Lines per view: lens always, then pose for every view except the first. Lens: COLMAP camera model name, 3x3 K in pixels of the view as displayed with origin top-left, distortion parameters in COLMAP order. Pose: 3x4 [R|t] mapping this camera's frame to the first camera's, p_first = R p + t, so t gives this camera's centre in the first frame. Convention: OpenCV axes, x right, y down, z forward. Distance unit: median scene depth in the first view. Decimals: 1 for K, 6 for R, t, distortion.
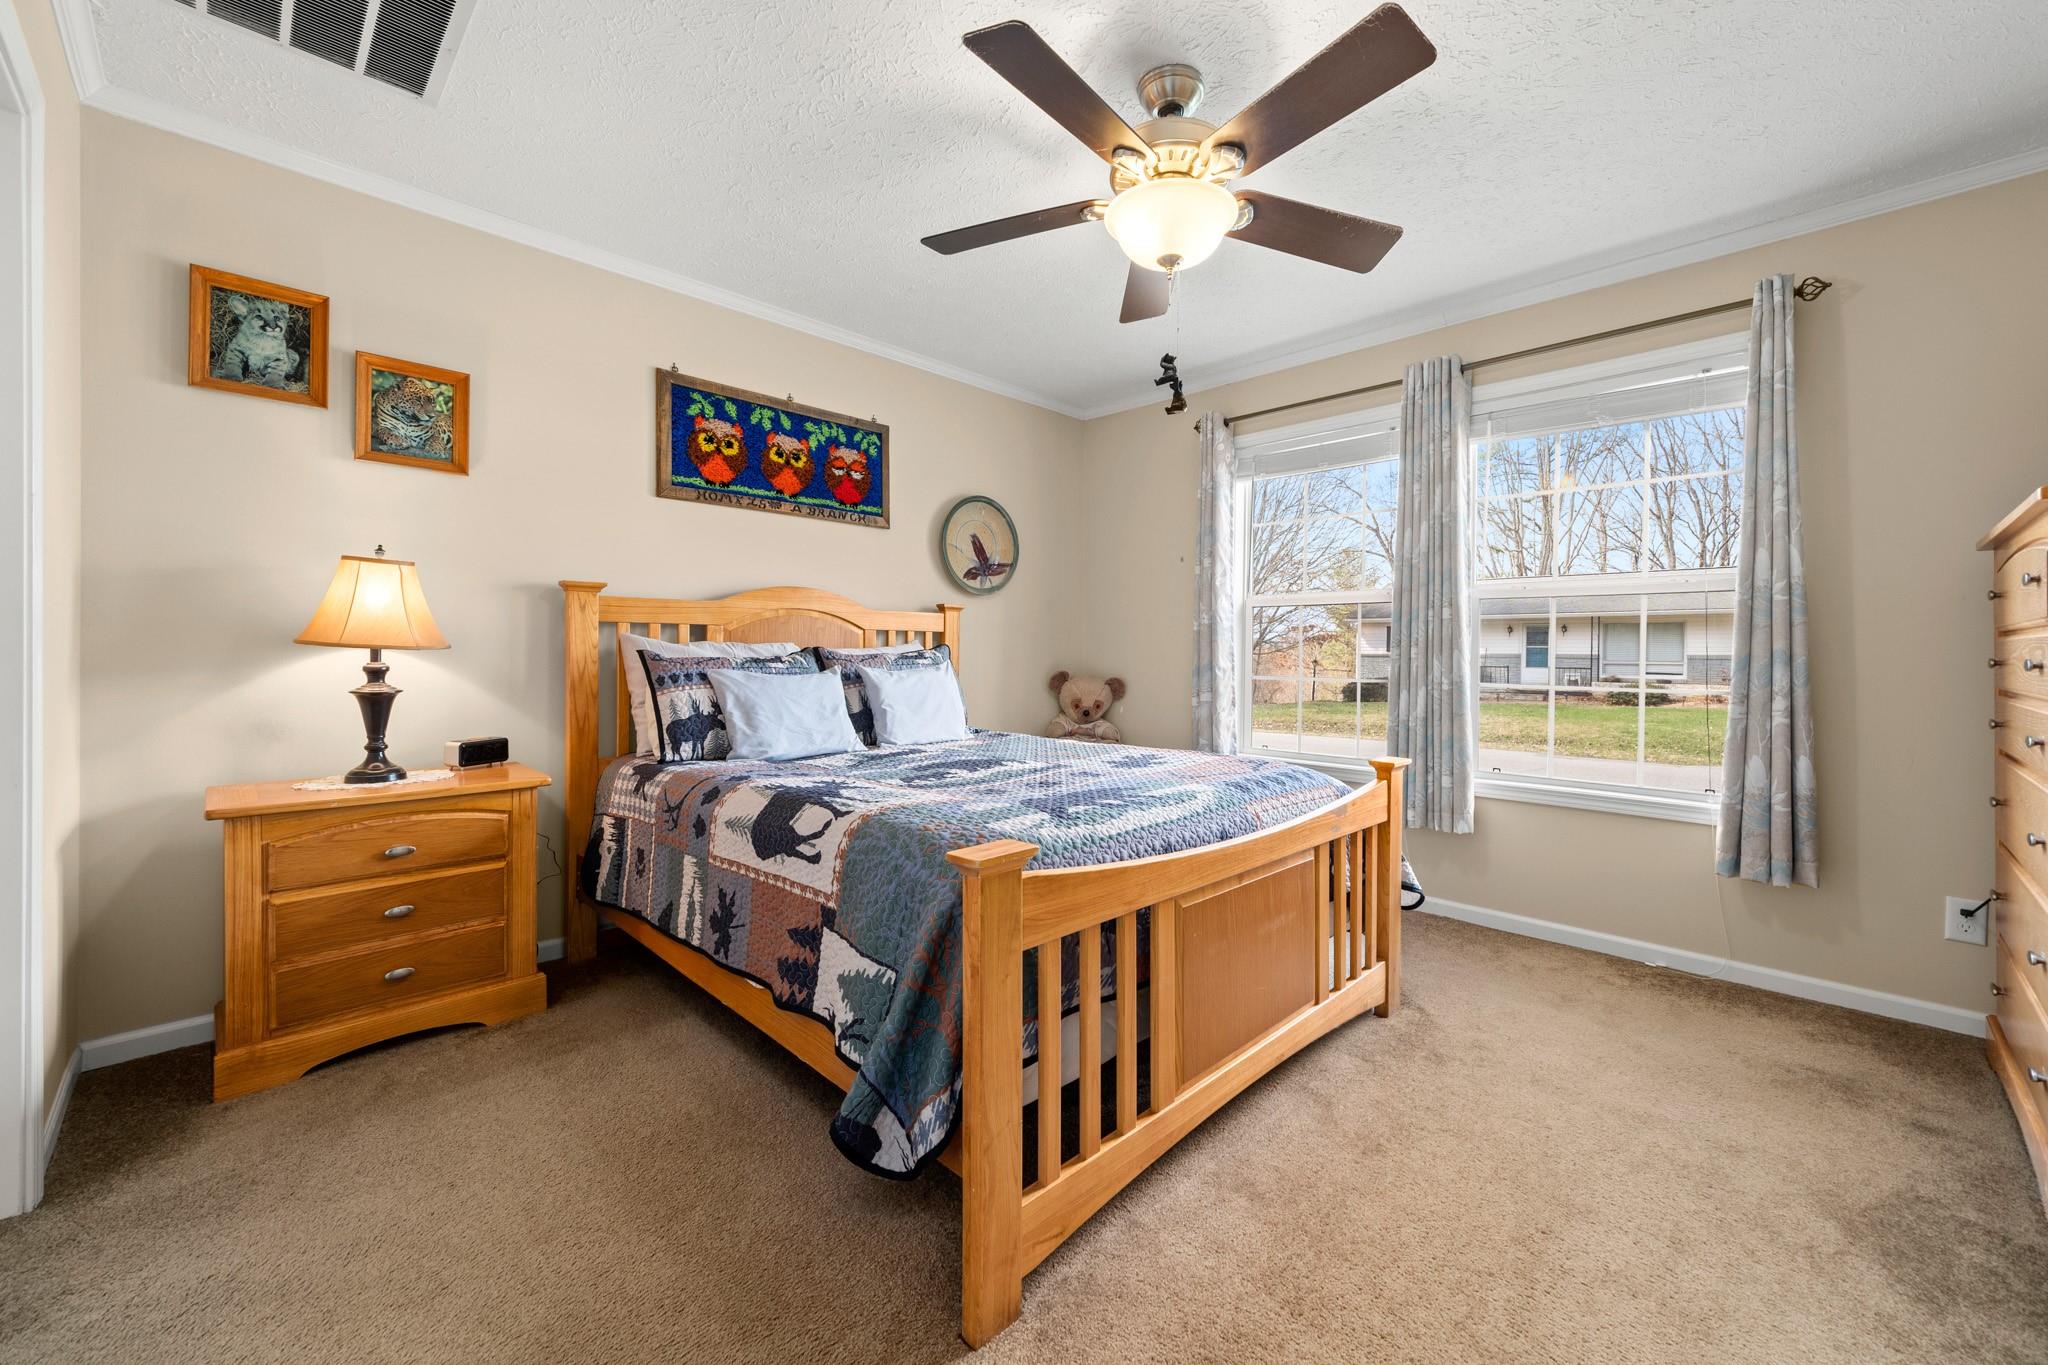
lens RADIAL K [[796.4, 0, 1095.9], [0, 796.4, 660.7], [0, 0, 1]] dist [0.000106, -0.000189]
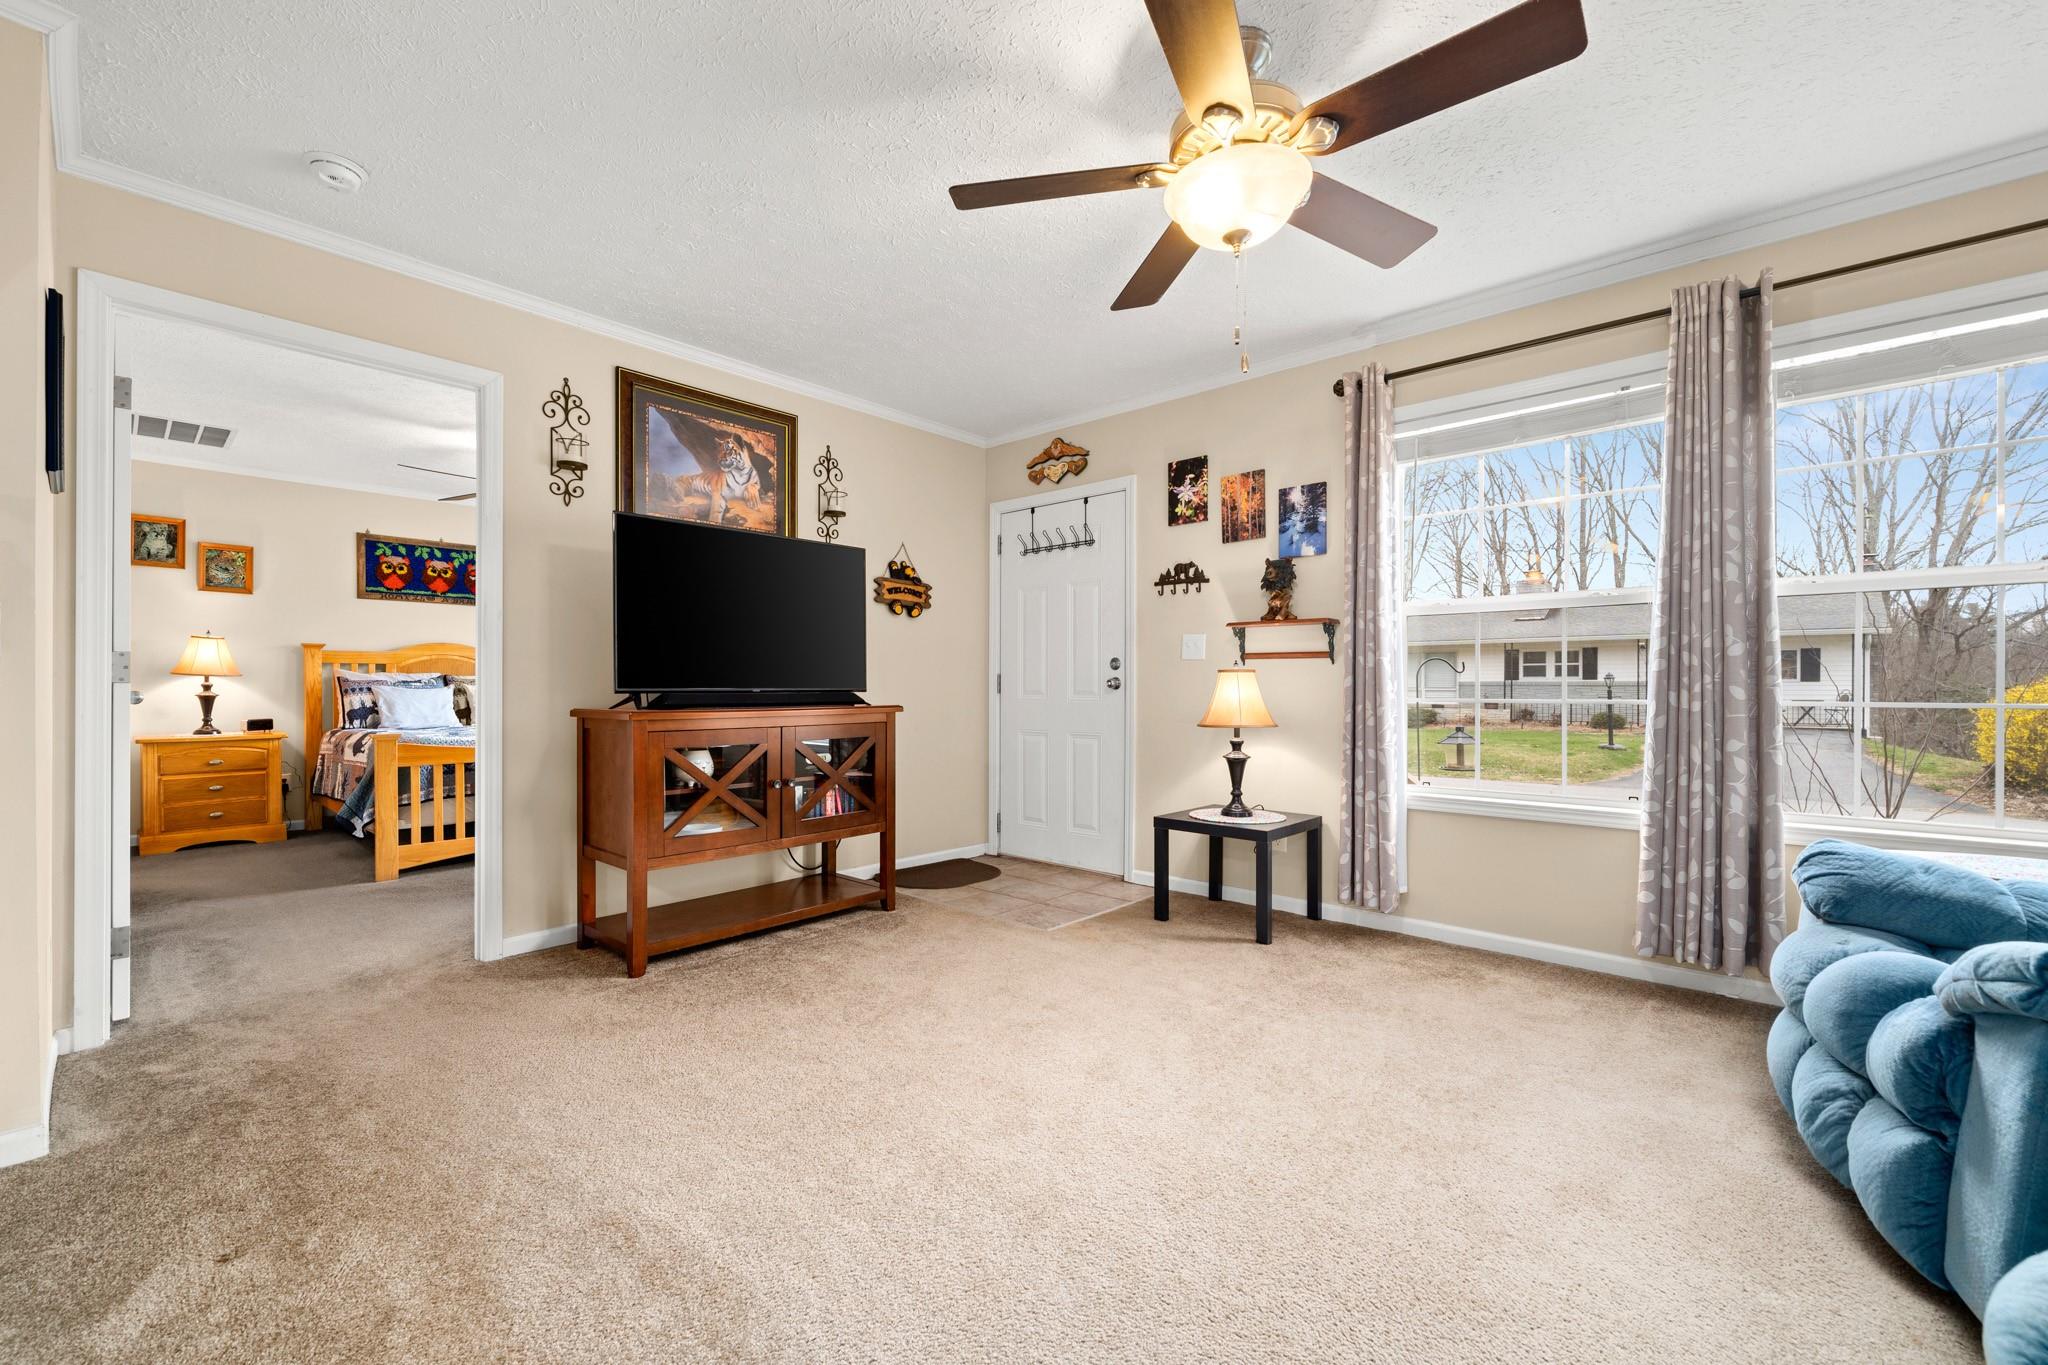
lens RADIAL K [[796.4, 0, 979.2], [0, 796.4, 690.2], [0, 0, 1]] dist [0.000106, -0.000189]
pose [[0.999952, -0.008800, -0.004388, 1.124602], [0.008780, 0.999951, -0.004500, 0.047079], [0.004427, 0.004461, 0.999980, -1.083462]]
